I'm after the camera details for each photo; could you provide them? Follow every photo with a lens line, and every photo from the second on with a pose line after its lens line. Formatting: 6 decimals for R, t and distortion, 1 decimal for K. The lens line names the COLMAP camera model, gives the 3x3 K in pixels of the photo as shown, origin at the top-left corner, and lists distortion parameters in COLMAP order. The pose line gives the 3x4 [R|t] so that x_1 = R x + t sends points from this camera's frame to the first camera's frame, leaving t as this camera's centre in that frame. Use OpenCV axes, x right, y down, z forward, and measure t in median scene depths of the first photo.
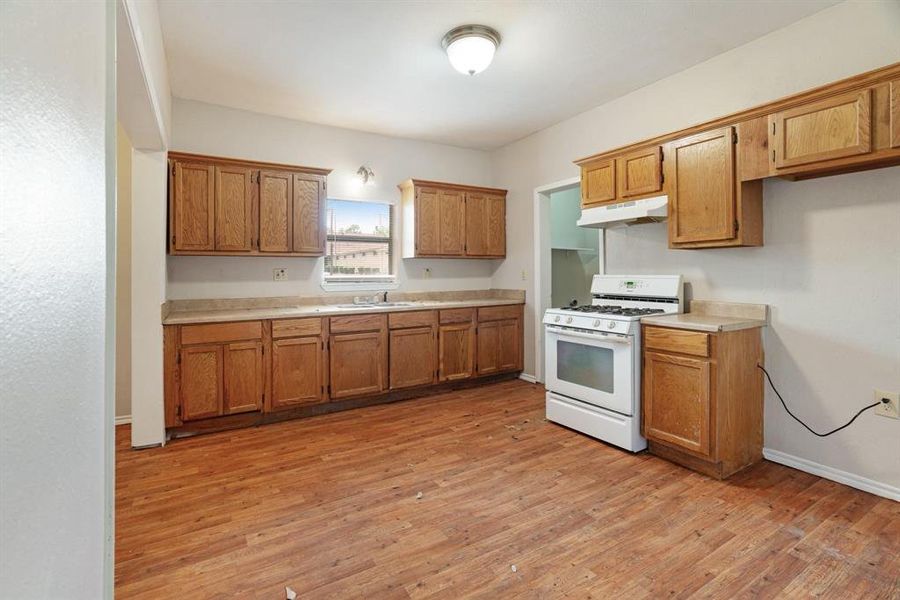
lens RADIAL K [[416.2, 0, 447.3], [0, 416.2, 281.8], [0, 0, 1]] dist [-0.000870, 0.000277]
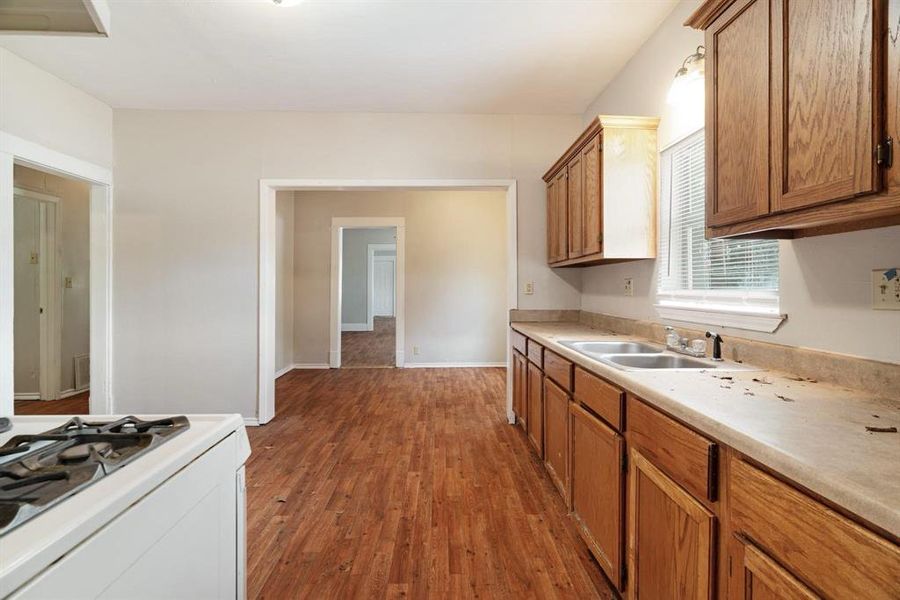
lens RADIAL K [[416.2, 0, 447.3], [0, 416.2, 281.8], [0, 0, 1]] dist [-0.000870, 0.000277]
pose [[-0.498623, -0.004663, -0.866806, 0.487648], [-0.020607, 0.999767, 0.006476, -0.032688], [0.866574, 0.021091, -0.498603, 1.449724]]
